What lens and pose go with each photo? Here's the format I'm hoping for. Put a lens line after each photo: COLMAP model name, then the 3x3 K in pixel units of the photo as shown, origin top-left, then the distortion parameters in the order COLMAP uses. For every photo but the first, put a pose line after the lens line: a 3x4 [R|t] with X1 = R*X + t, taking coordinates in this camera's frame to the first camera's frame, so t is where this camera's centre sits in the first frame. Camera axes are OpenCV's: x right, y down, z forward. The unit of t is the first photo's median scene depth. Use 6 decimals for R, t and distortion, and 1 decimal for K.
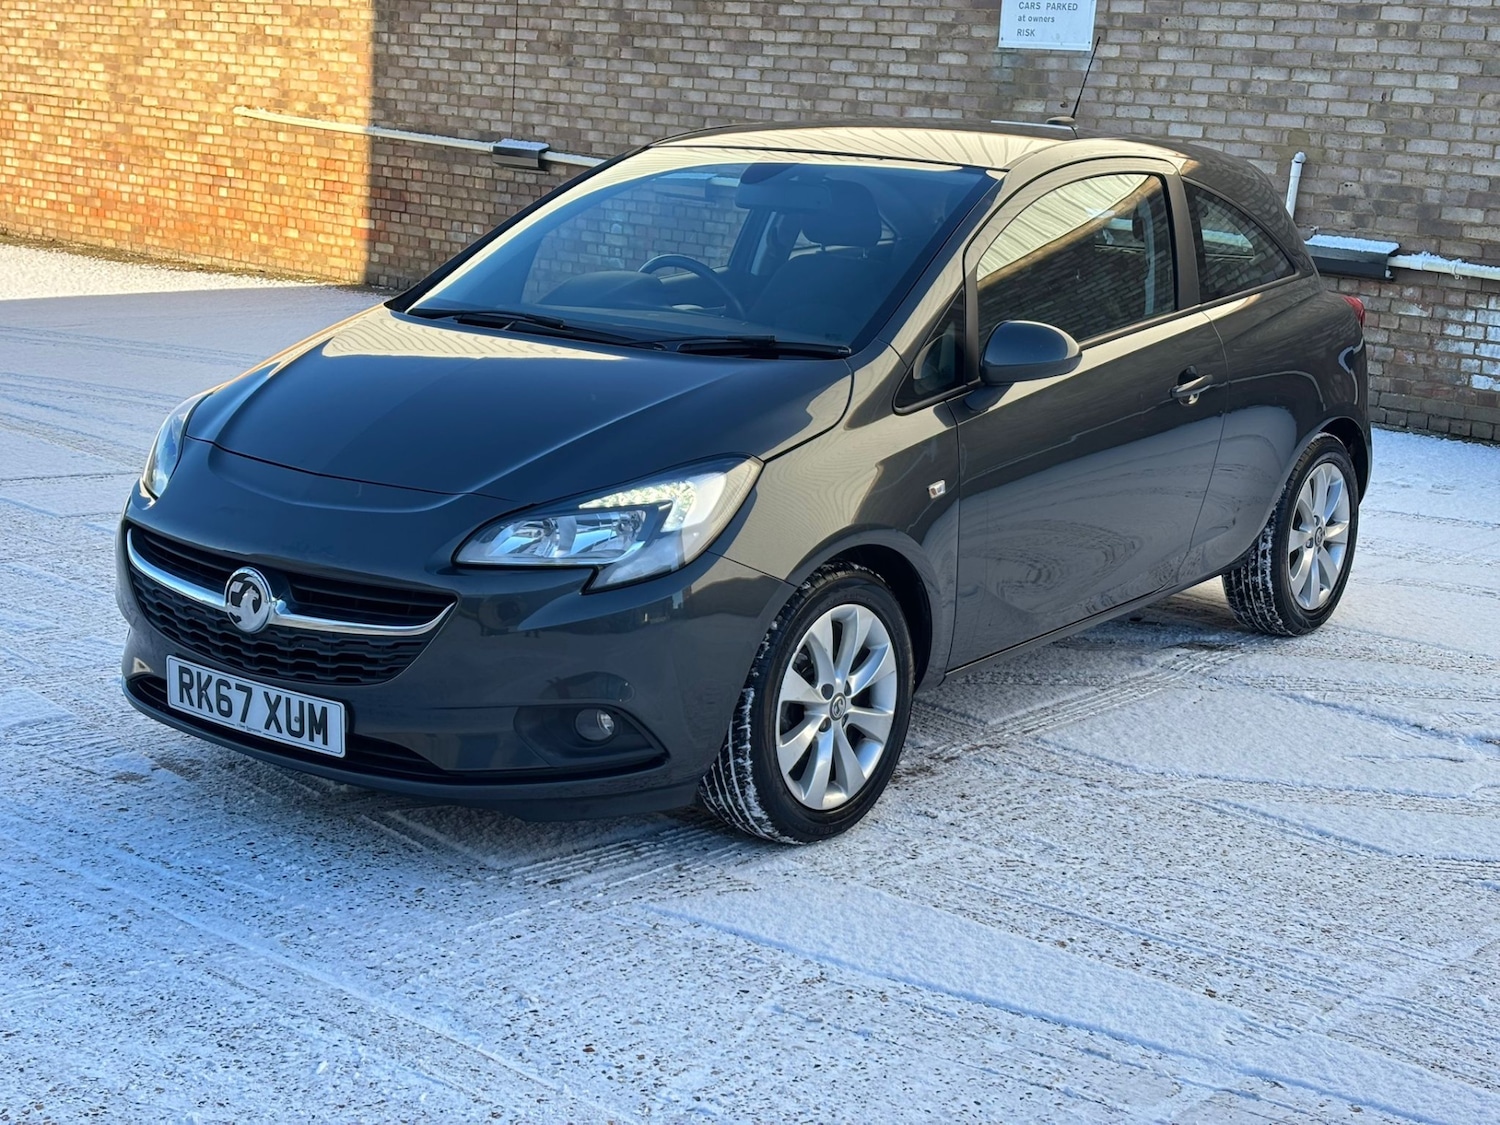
lens RADIAL K [[2230.5, 0, 764.9], [0, 2230.5, 563.0], [0, 0, 1]] dist [0.210781, -0.752841]
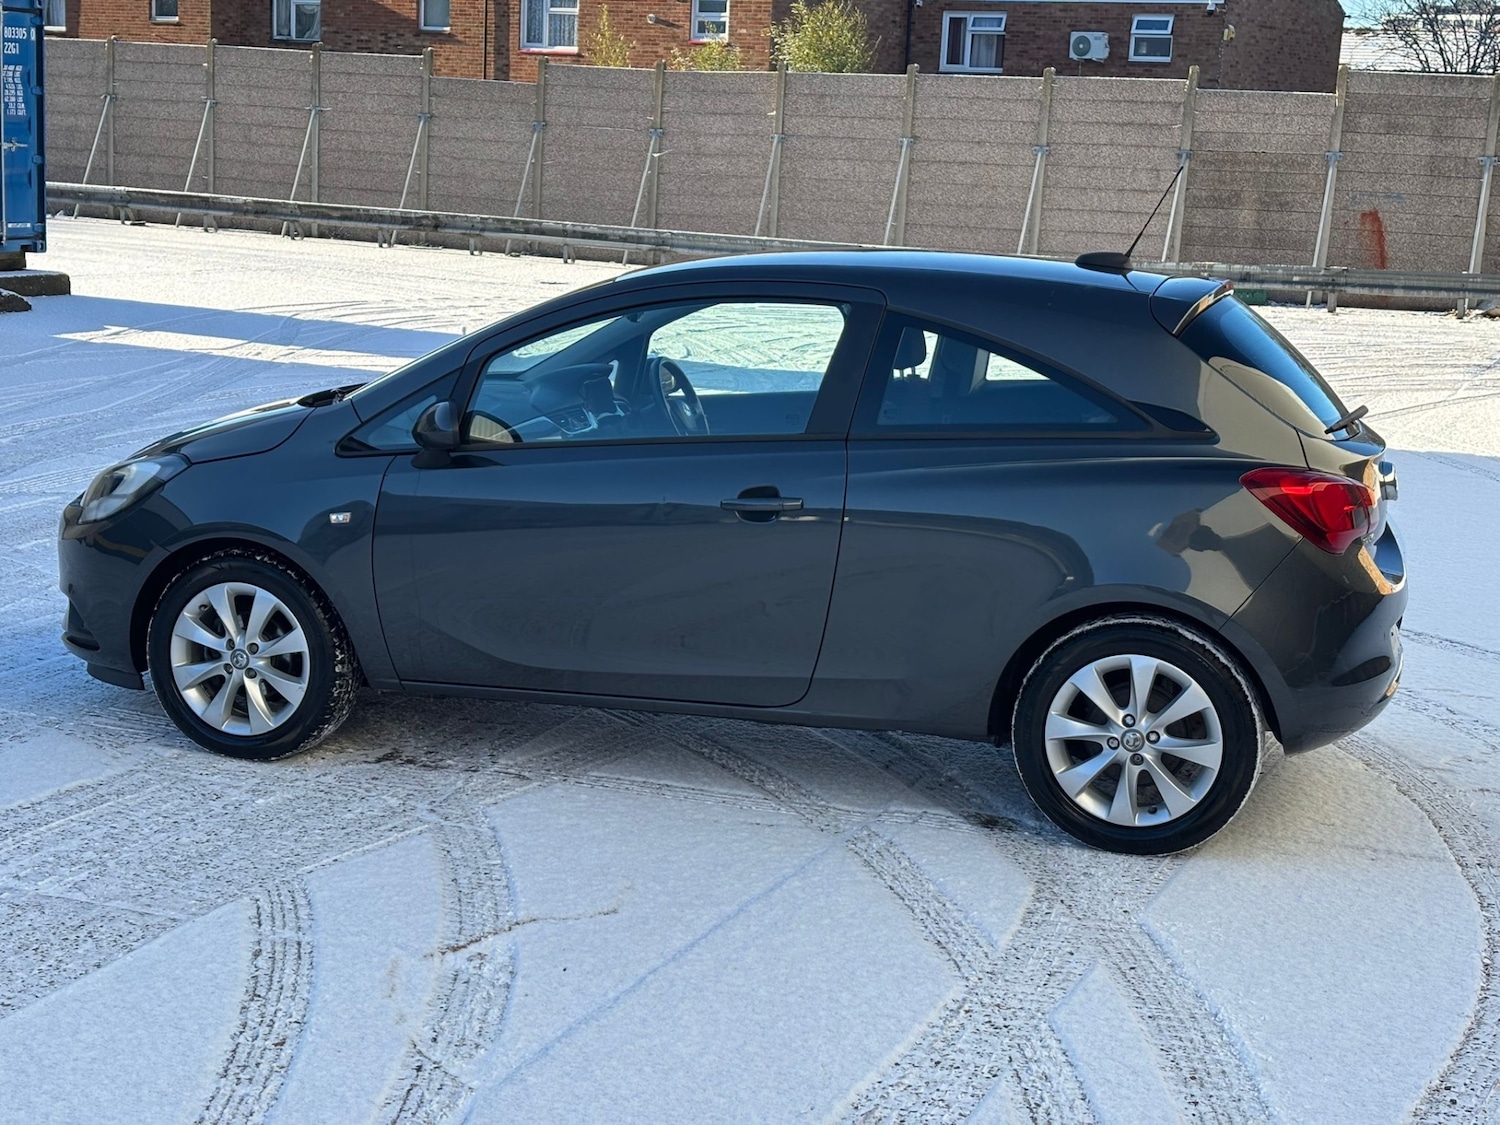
lens RADIAL K [[2228.1, 0, 745.6], [0, 2228.1, 566.9], [0, 0, 1]] dist [0.228685, -0.851344]
pose [[0.337322, 0.131258, -0.932194, 0.608373], [-0.210917, 0.975596, 0.061047, -0.059718], [0.917457, 0.176023, 0.356774, 0.343765]]
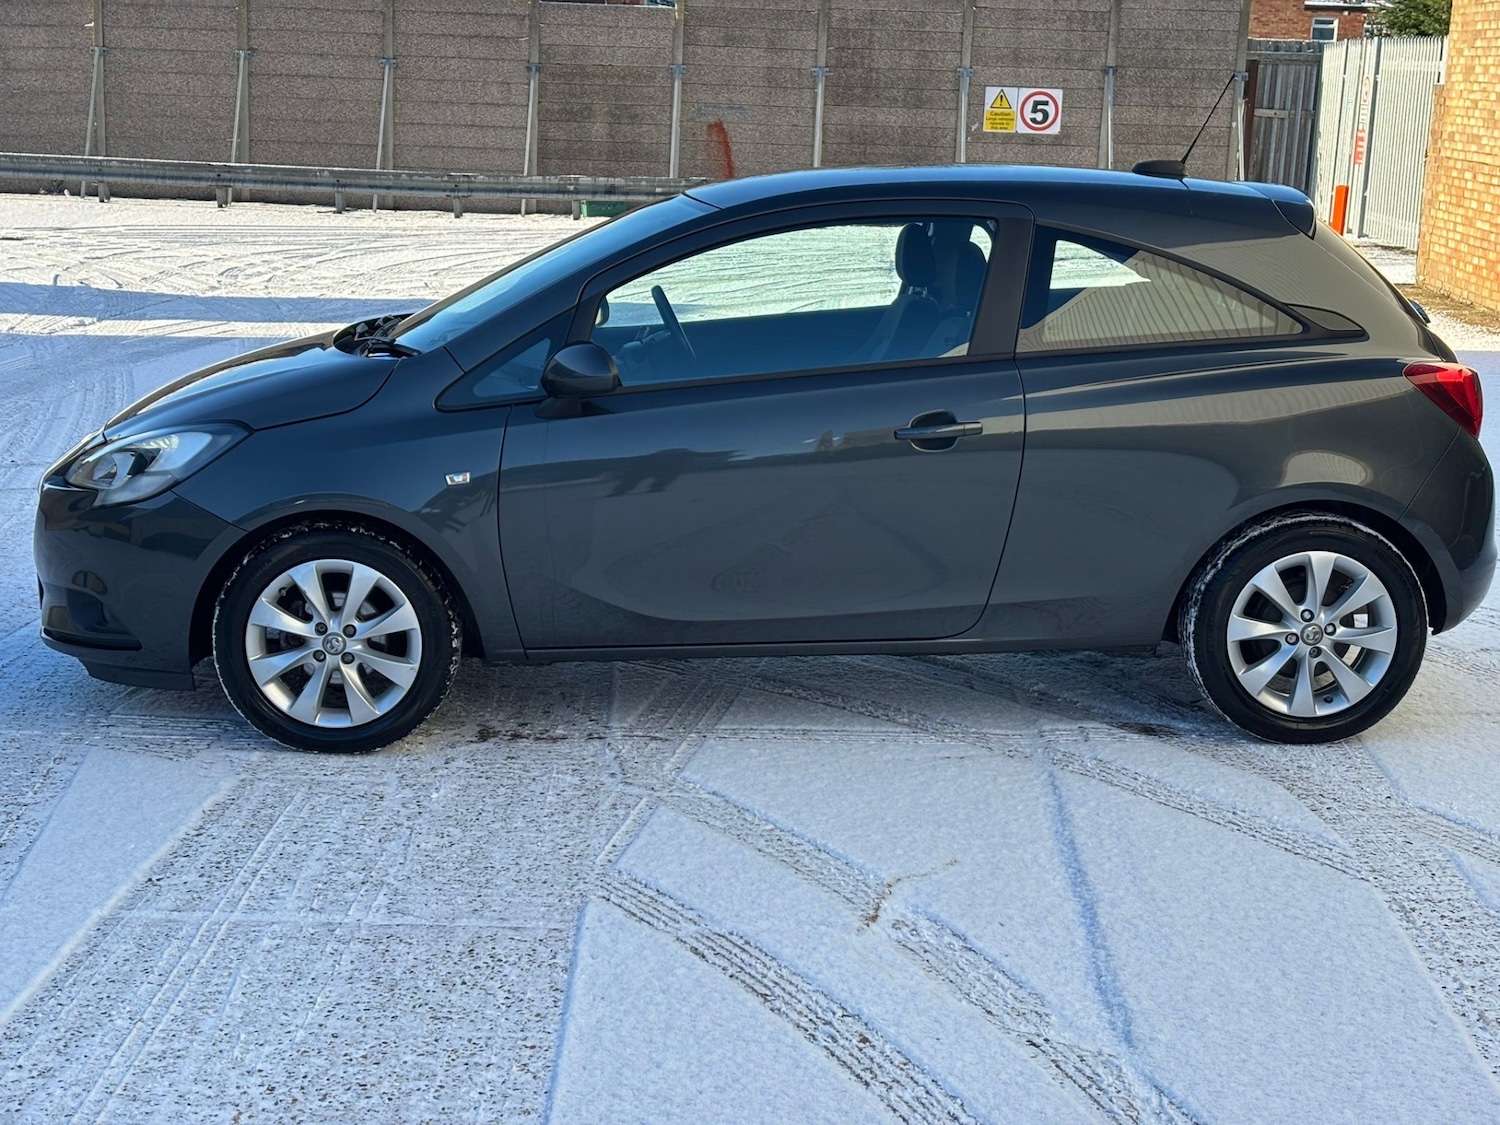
lens RADIAL K [[2228.1, 0, 745.6], [0, 2228.1, 566.9], [0, 0, 1]] dist [0.228685, -0.851344]
pose [[0.642769, 0.121208, -0.756411, 0.476232], [-0.145115, 0.988791, 0.035131, -0.022546], [0.752190, 0.087186, 0.653153, 0.162210]]
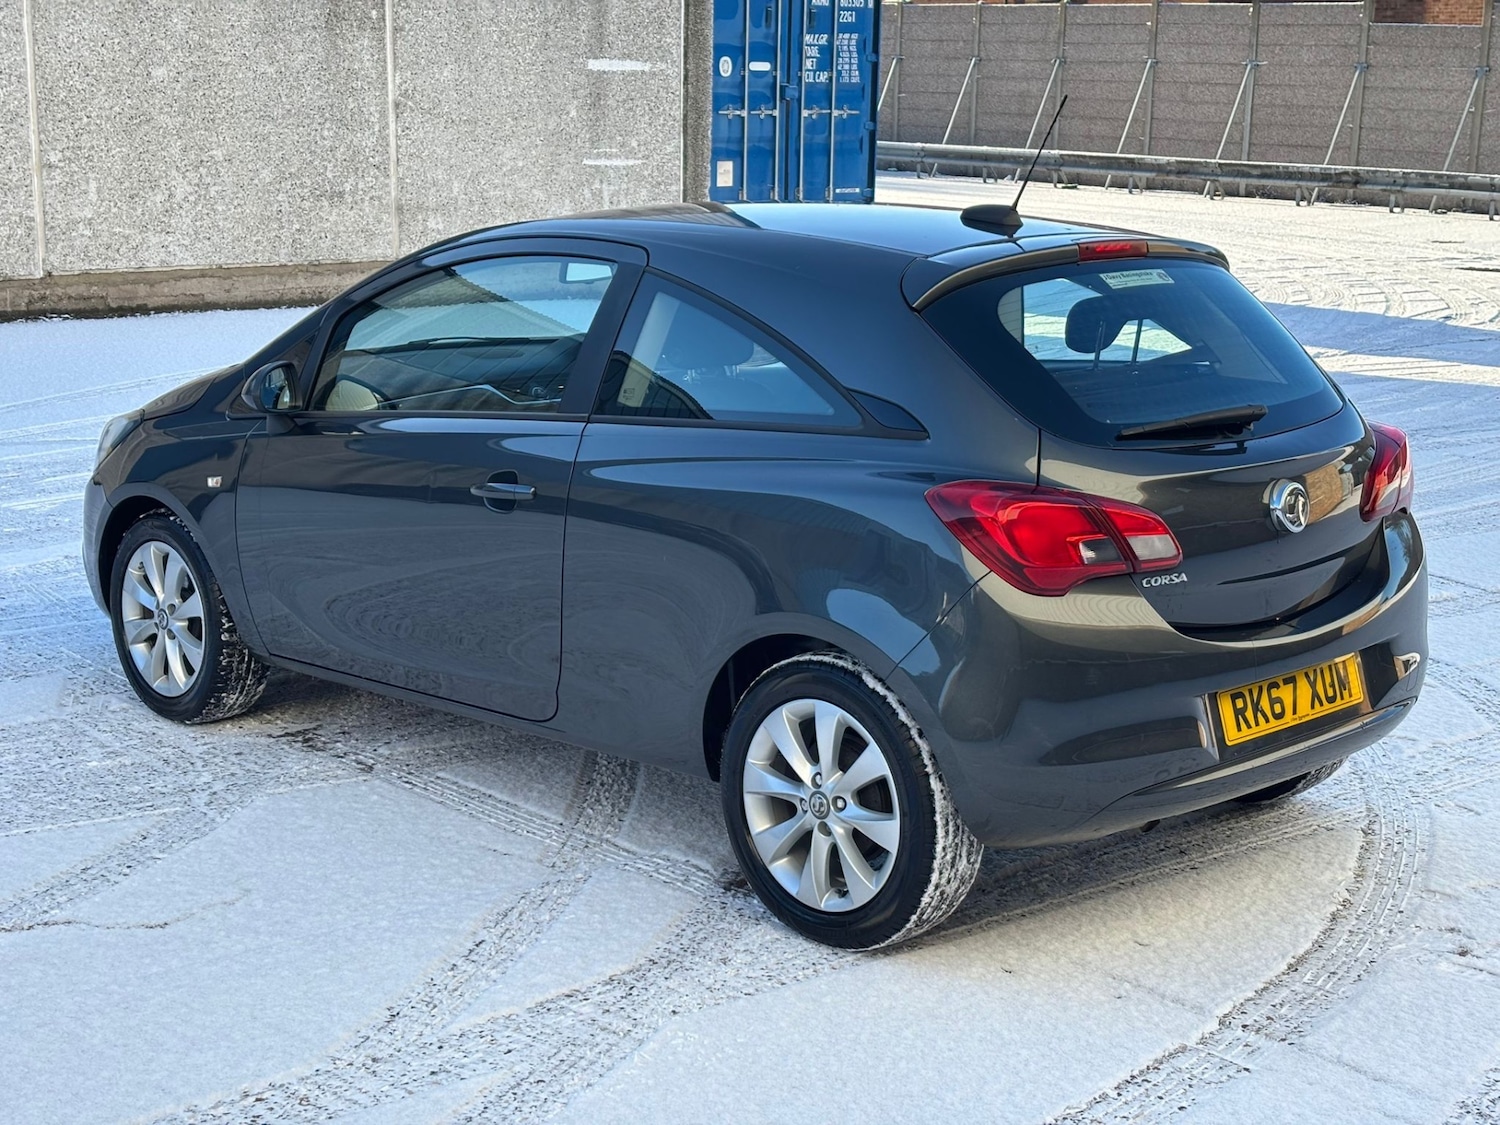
lens RADIAL K [[2233.9, 0, 737.0], [0, 2233.9, 560.0], [0, 0, 1]] dist [0.219905, -0.804774]
pose [[-0.142191, 0.150577, -0.978319, 0.568152], [-0.218456, 0.959217, 0.179388, -0.125135], [0.965432, 0.239227, -0.103497, 0.638972]]
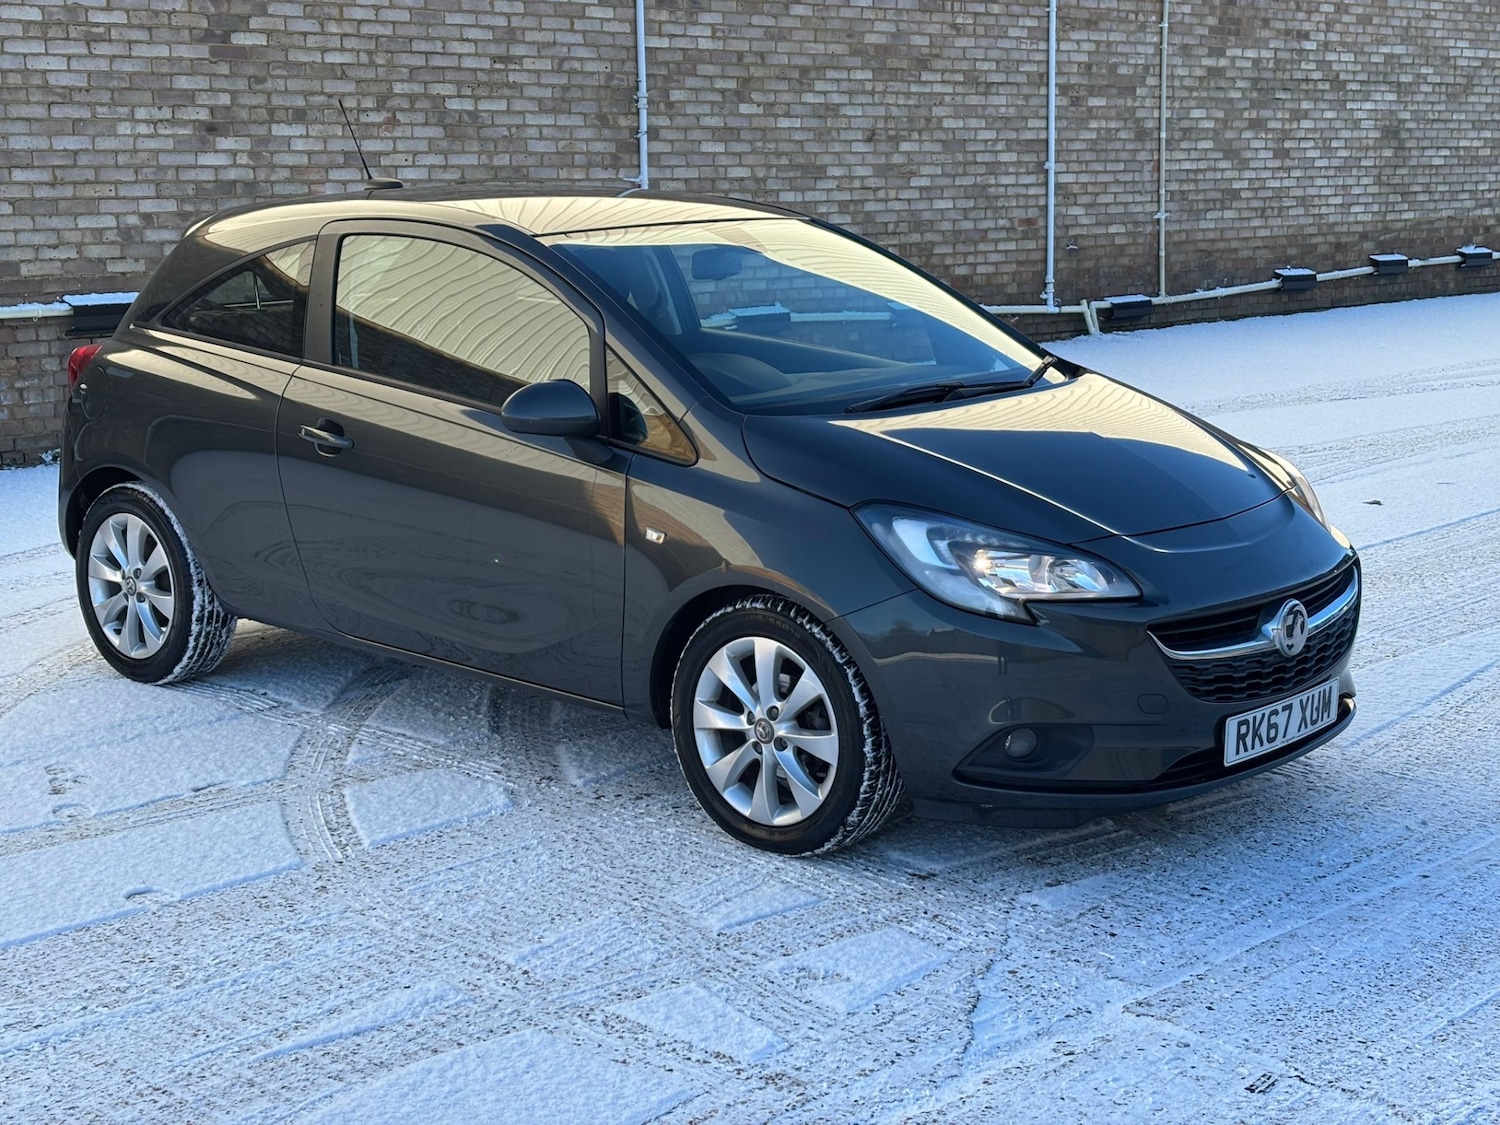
lens RADIAL K [[2233.9, 0, 737.0], [0, 2233.9, 560.0], [0, 0, 1]] dist [0.219905, -0.804774]
pose [[0.087939, -0.234152, 0.968215, -0.562531], [0.221185, 0.952306, 0.210215, -0.132888], [-0.971259, 0.195669, 0.135536, 0.458454]]
